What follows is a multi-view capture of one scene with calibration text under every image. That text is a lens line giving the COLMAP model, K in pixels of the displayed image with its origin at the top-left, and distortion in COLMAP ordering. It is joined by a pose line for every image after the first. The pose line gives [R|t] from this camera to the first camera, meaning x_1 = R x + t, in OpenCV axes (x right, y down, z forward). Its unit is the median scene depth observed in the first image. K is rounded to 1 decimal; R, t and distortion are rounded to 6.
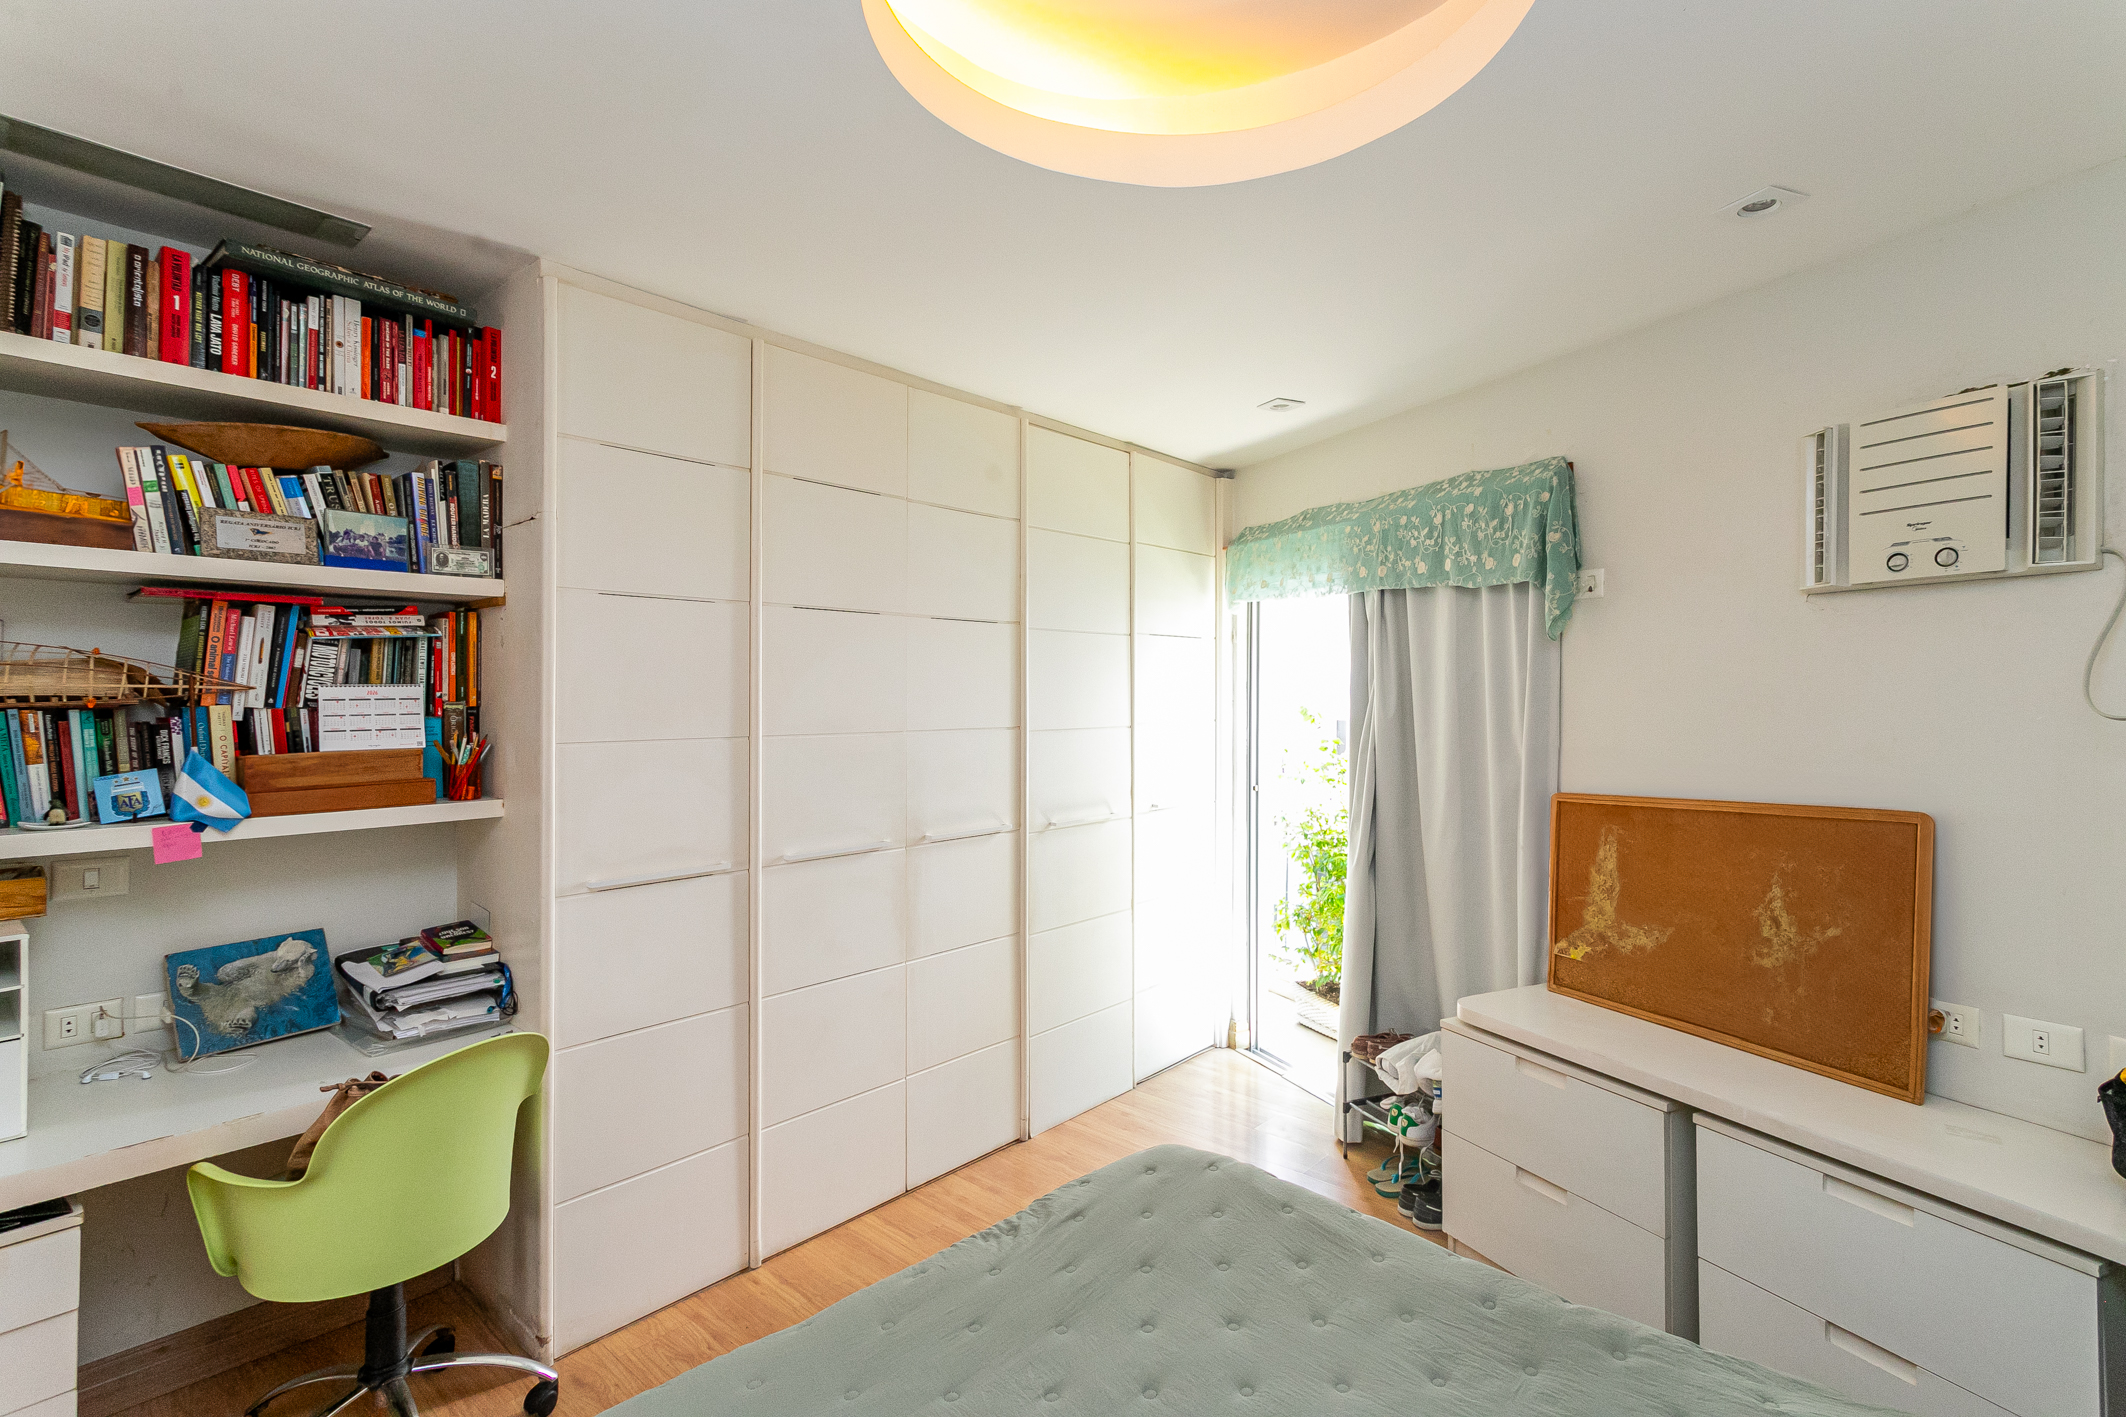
lens RADIAL K [[1011.4, 0, 1063.9], [0, 1011.4, 695.1], [0, 0, 1]] dist [0.008222, -0.000354]
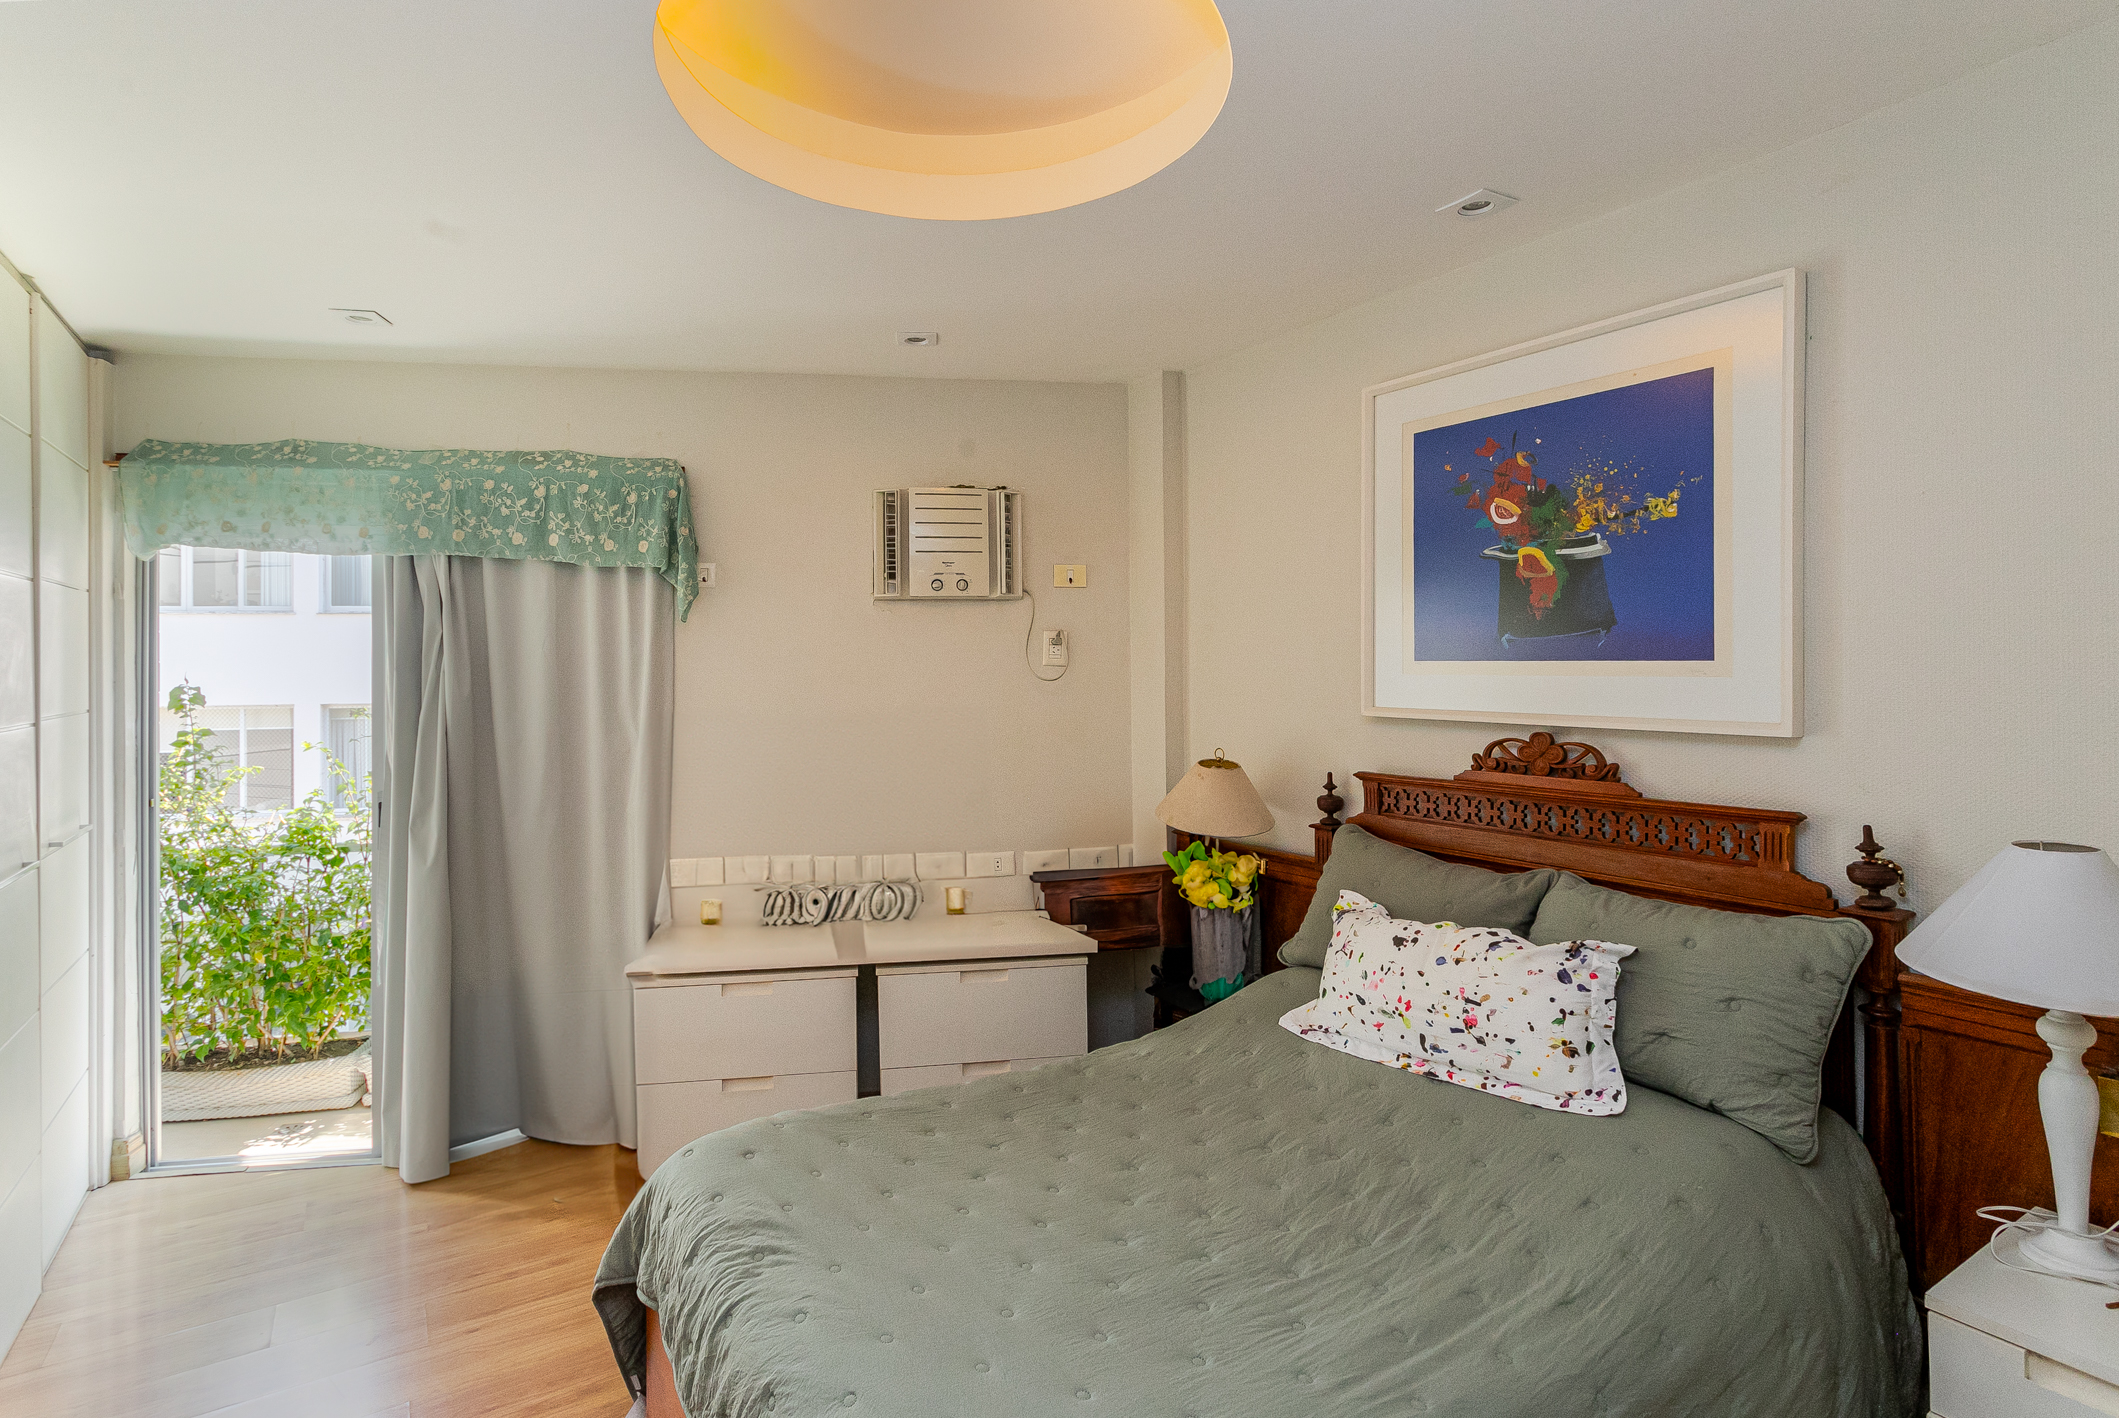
lens RADIAL K [[1008.1, 0, 1079.9], [0, 1008.1, 673.9], [0, 0, 1]] dist [0.008222, -0.000354]
pose [[0.297179, -0.007179, 0.954795, -0.427486], [0.006947, 0.999962, 0.005357, 0.000923], [-0.954797, 0.005041, 0.297217, 0.219597]]
